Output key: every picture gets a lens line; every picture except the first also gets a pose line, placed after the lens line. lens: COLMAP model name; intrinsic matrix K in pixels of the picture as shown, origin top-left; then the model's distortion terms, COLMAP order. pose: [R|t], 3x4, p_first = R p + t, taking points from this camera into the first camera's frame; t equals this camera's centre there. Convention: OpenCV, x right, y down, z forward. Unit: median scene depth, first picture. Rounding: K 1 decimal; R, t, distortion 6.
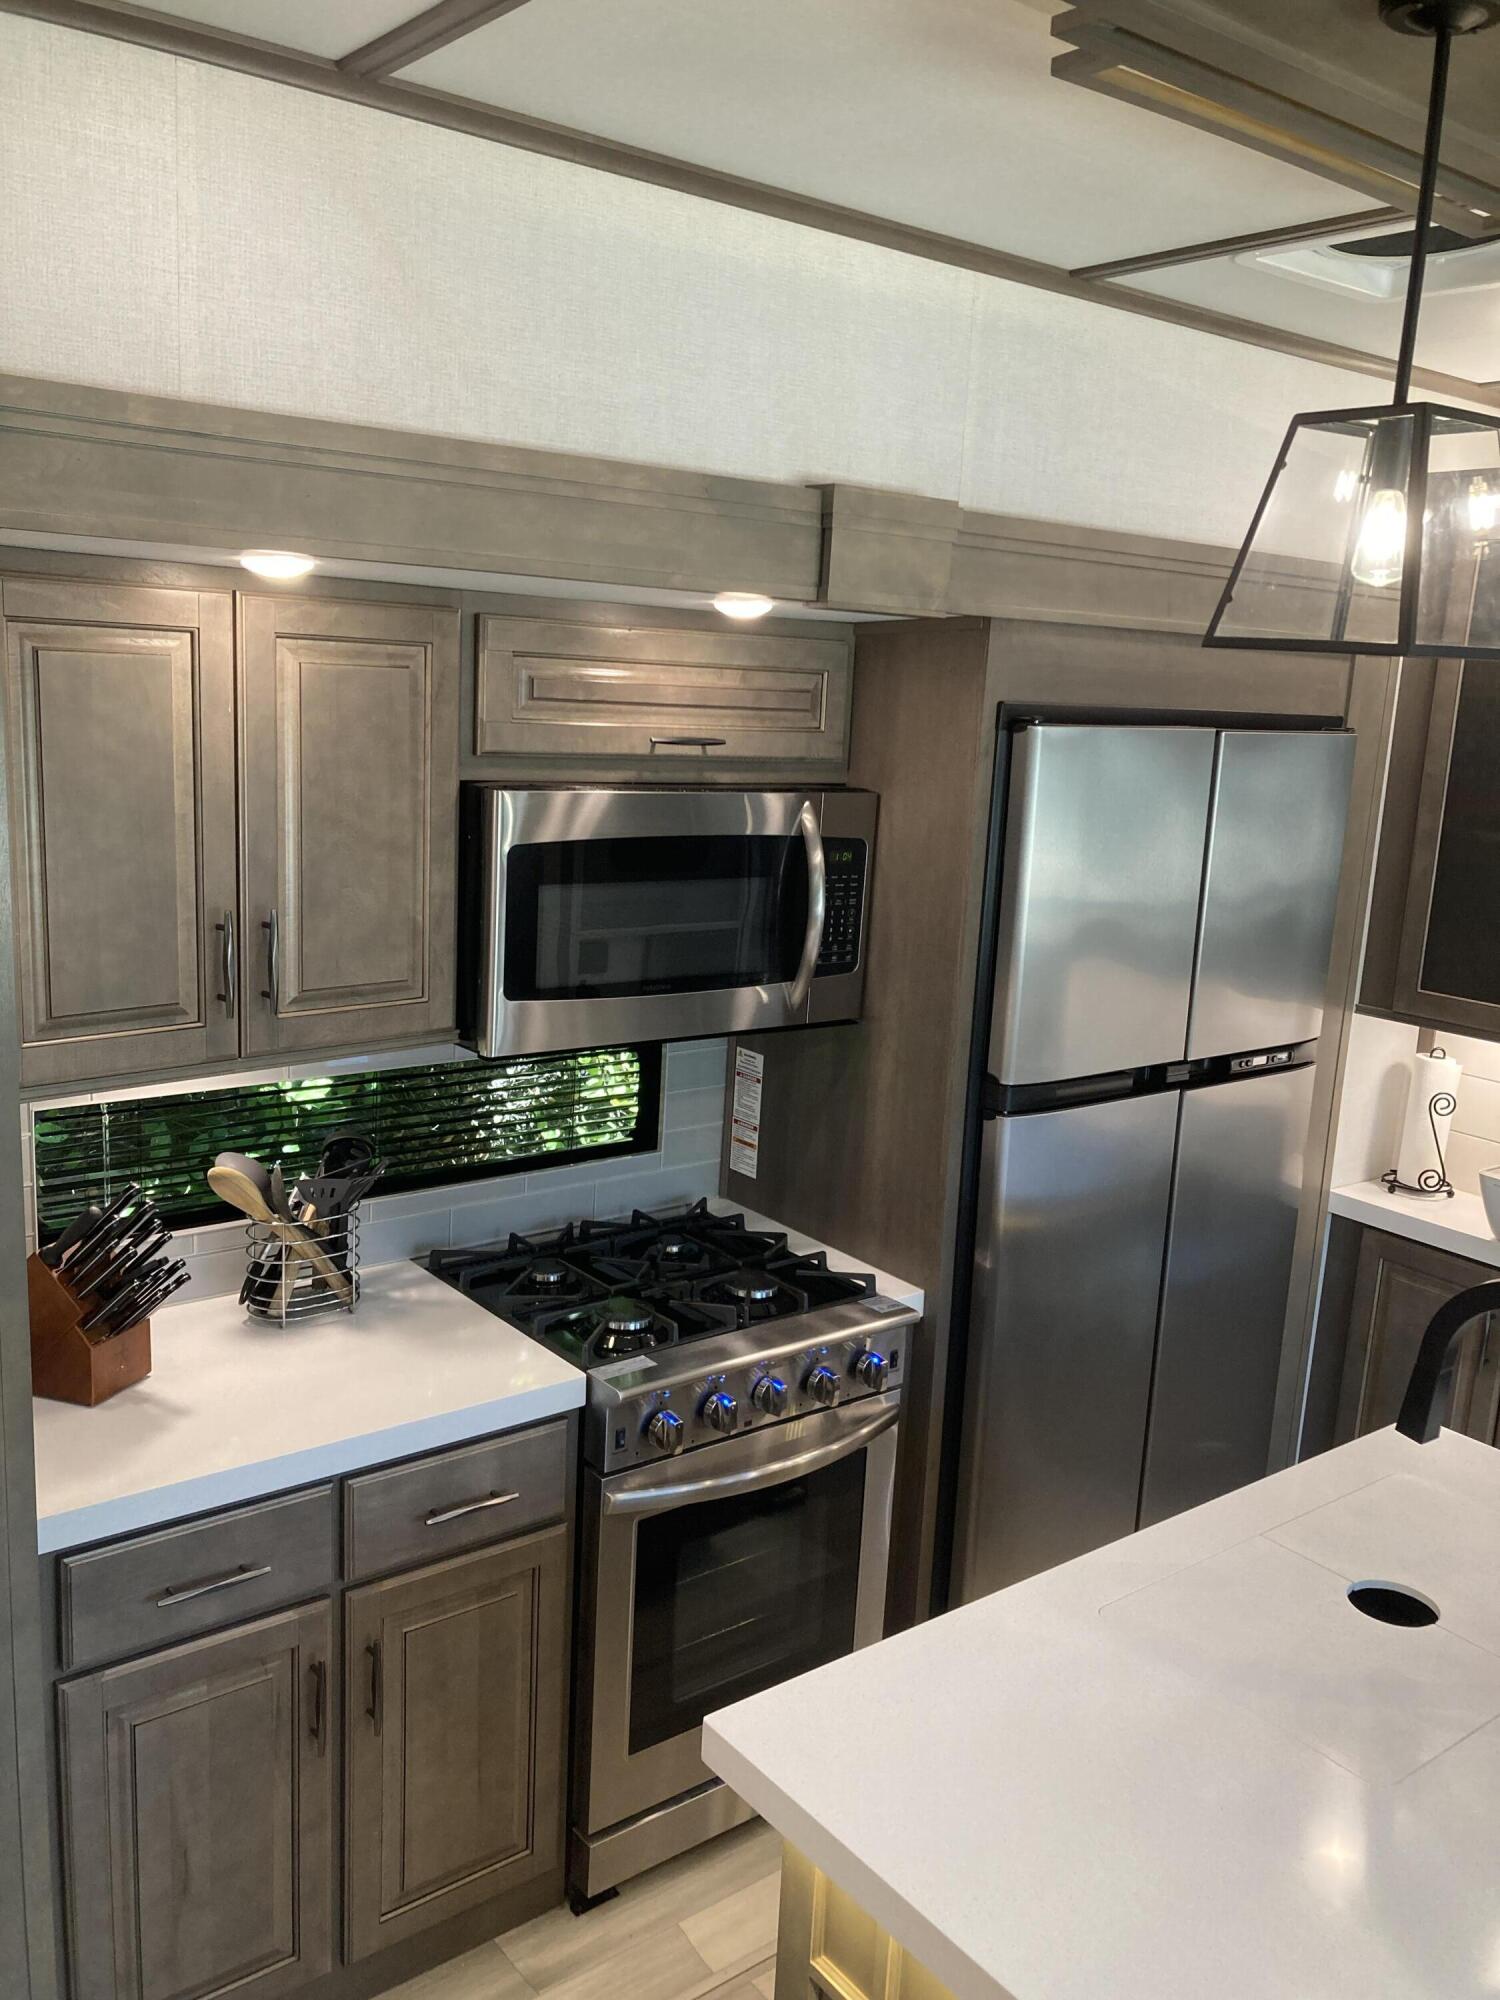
lens RADIAL K [[1653.5, 0, 737.3], [0, 1653.5, 1009.1], [0, 0, 1]] dist [0.061695, -0.086947]
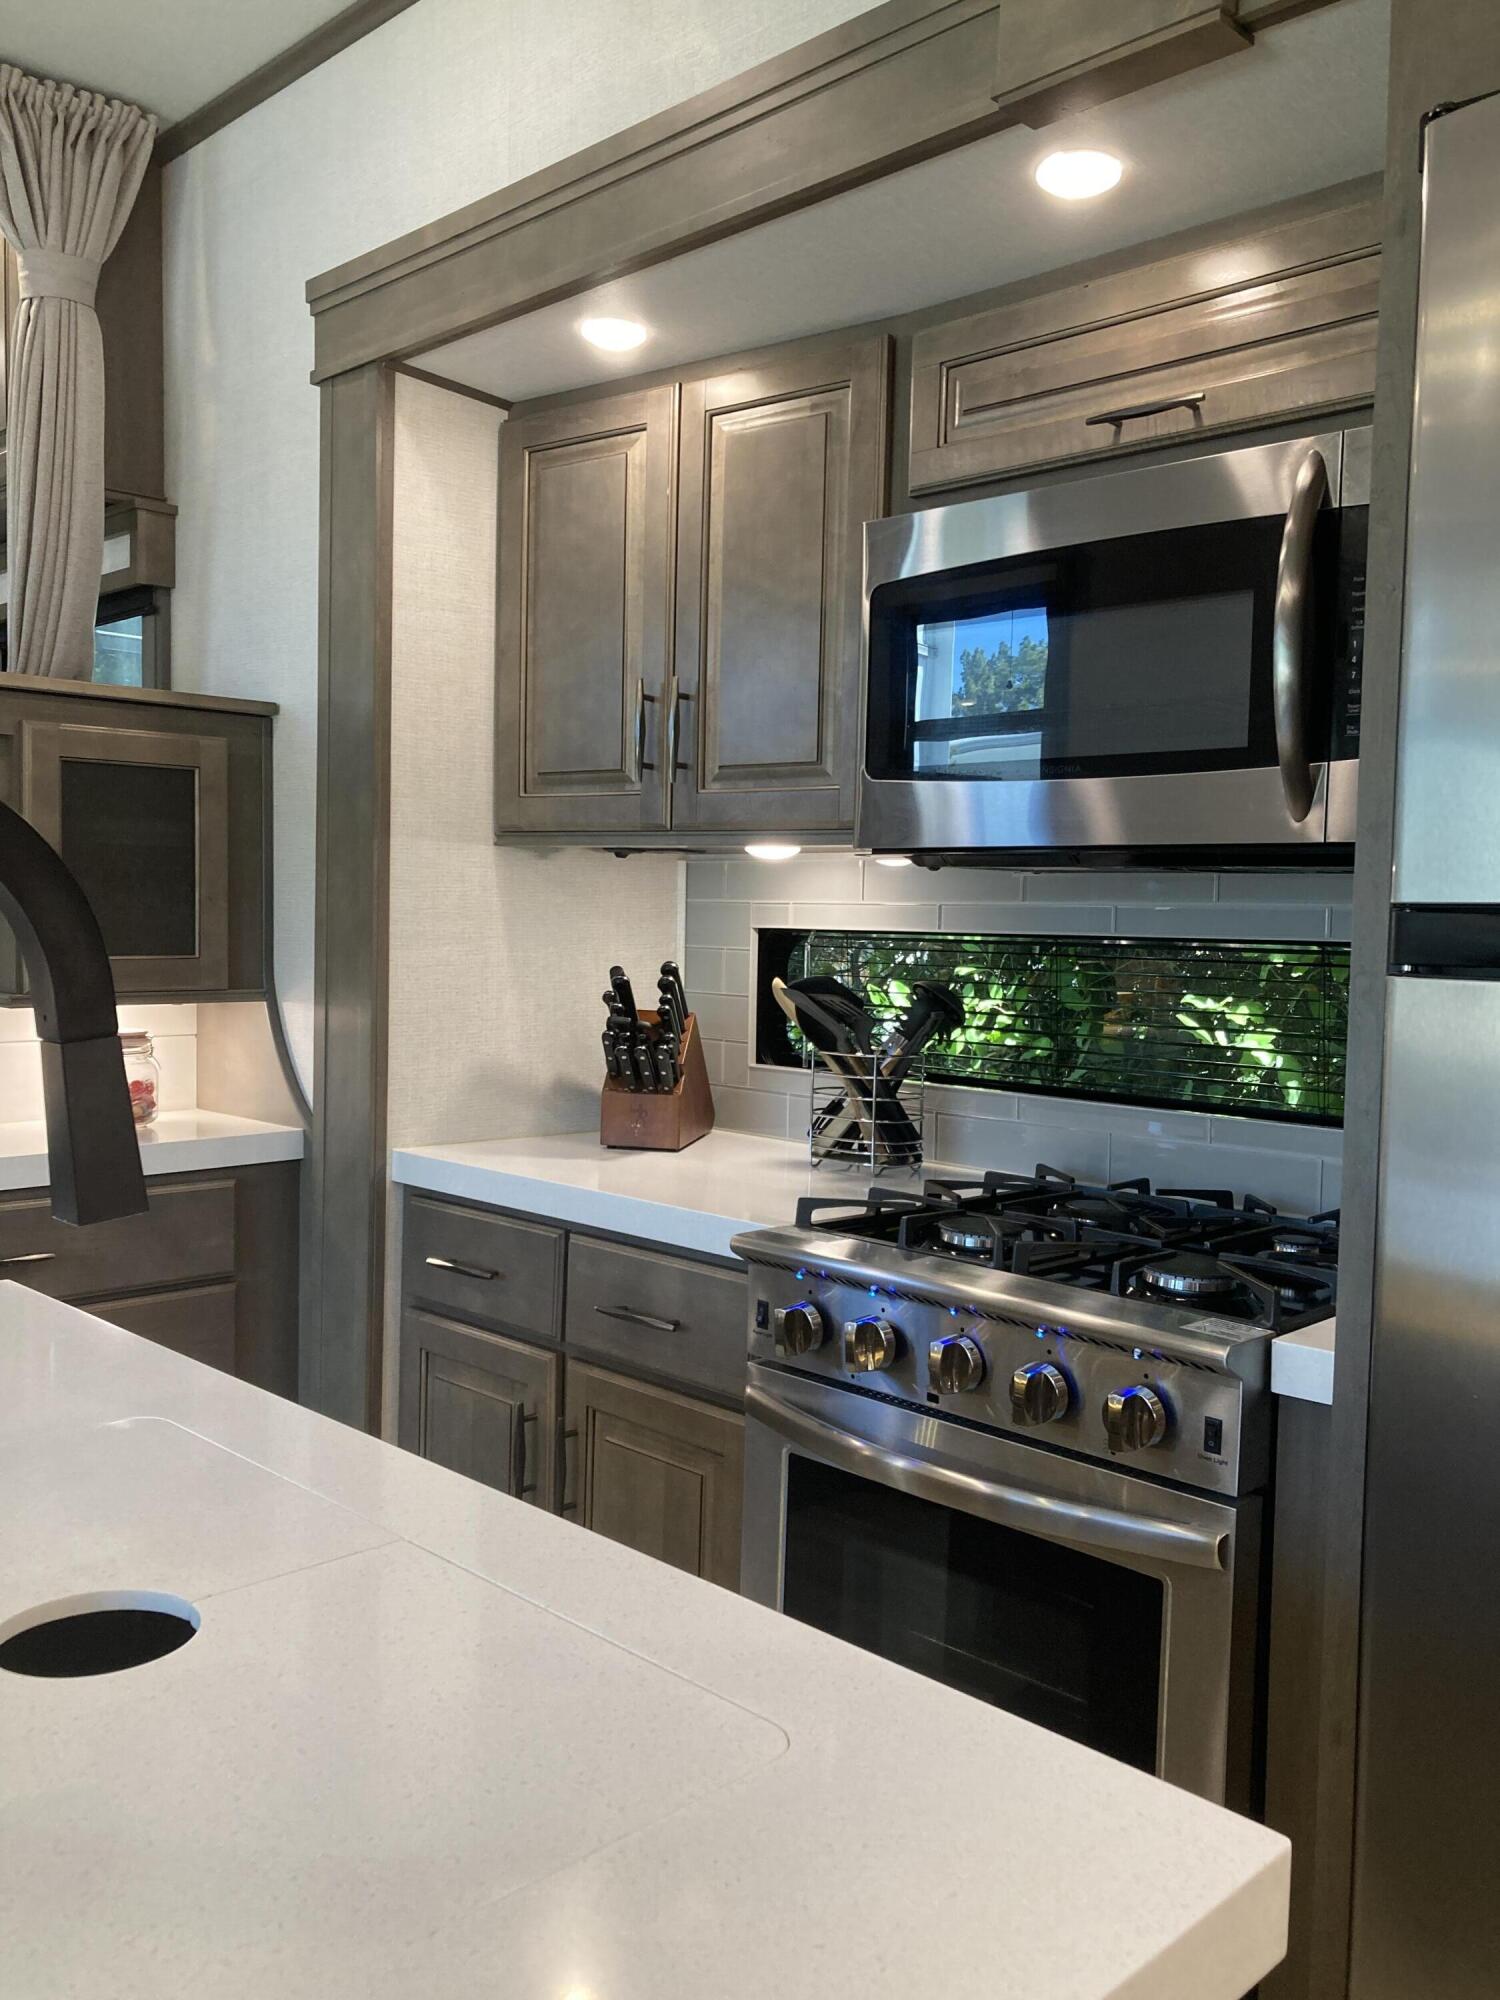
lens RADIAL K [[1651.0, 0, 784.6], [0, 1651.0, 1009.6], [0, 0, 1]] dist [0.078533, -0.067063]
pose [[0.144749, 0.005969, -0.989450, 0.632739], [-0.218997, 0.975375, -0.026154, 0.129919], [0.964929, 0.220472, 0.142491, 0.809986]]
